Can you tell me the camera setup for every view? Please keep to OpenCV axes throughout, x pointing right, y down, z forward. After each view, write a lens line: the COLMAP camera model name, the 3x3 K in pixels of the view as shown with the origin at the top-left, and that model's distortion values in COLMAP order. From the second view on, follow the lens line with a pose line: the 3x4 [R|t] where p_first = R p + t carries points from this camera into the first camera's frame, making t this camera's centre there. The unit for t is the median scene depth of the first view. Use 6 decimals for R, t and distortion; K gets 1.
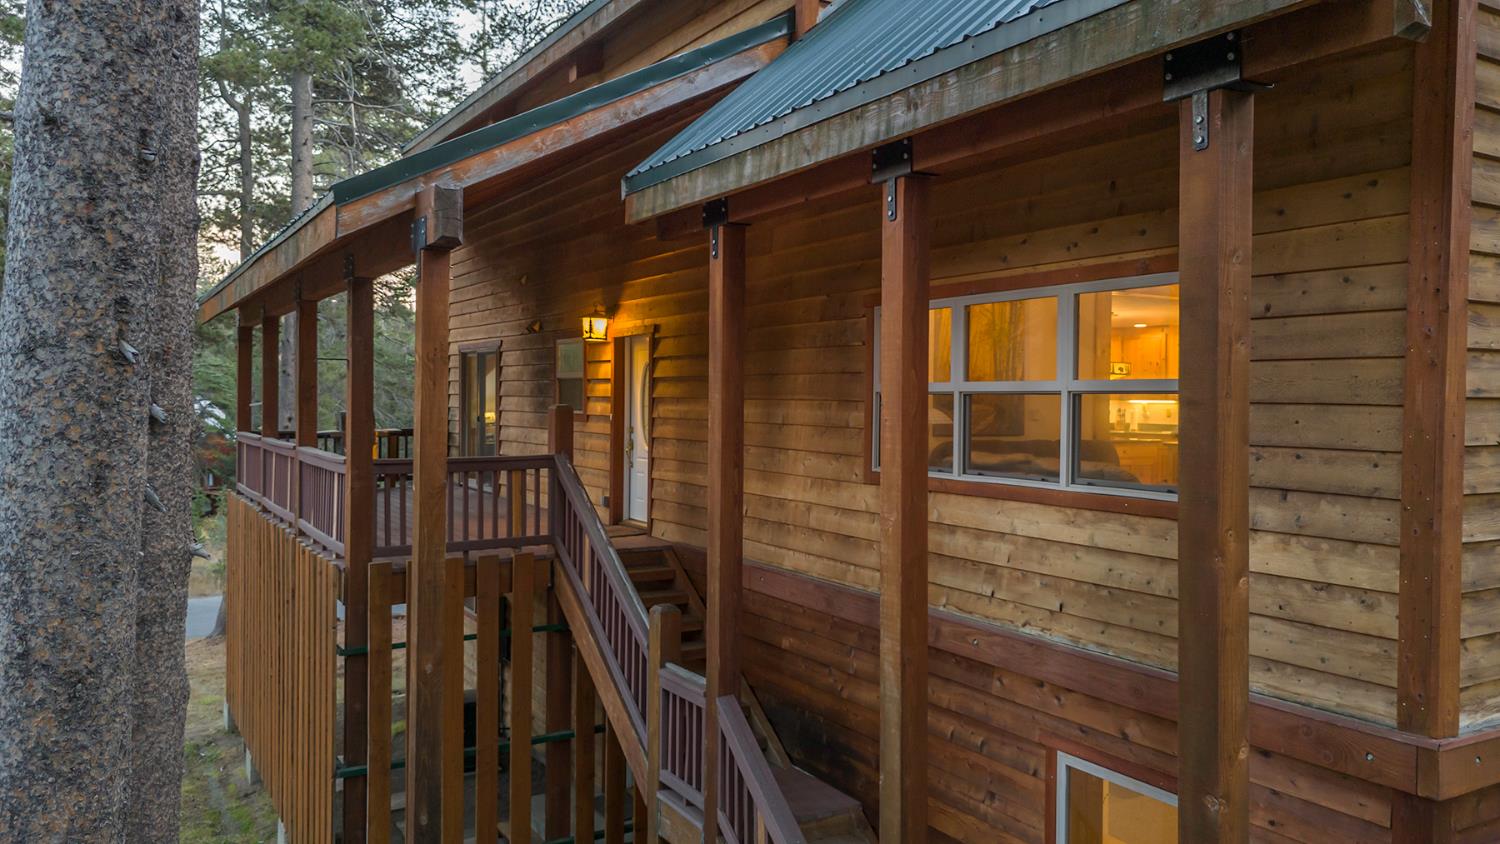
lens RADIAL K [[1120.3, 0, 750.0], [0, 1120.3, 422.0], [0, 0, 1]] dist [0.030804, -0.005422]
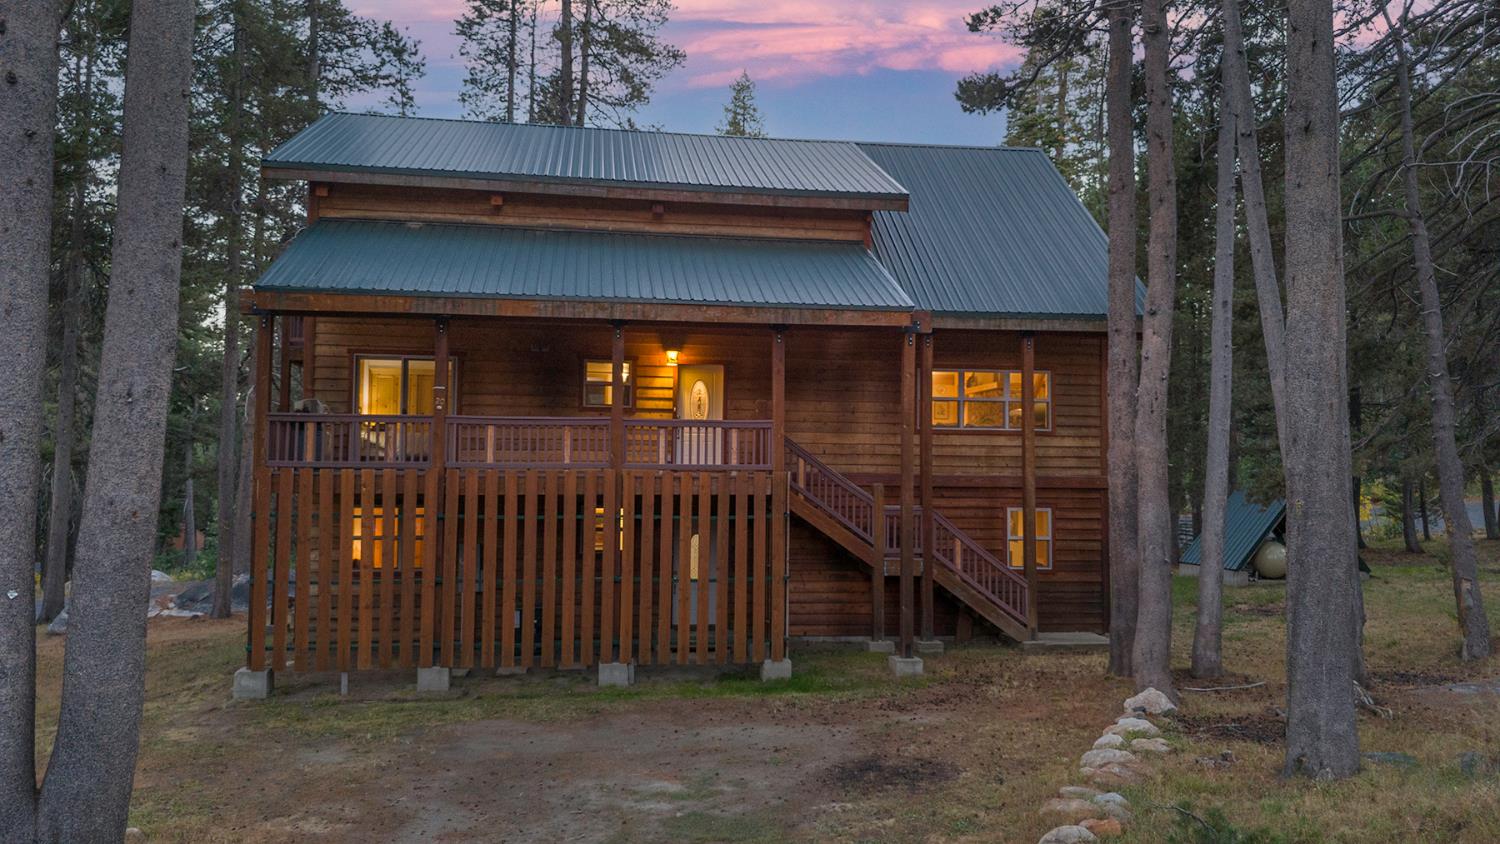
lens RADIAL K [[1106.0, 0, 750.0], [0, 1106.0, 422.0], [0, 0, 1]] dist [0.038316, -0.002460]
pose [[0.383604, 0.038127, 0.922710, -2.789694], [0.011657, 0.998868, -0.046120, 0.161829], [-0.923424, 0.028448, 0.382725, 0.386240]]
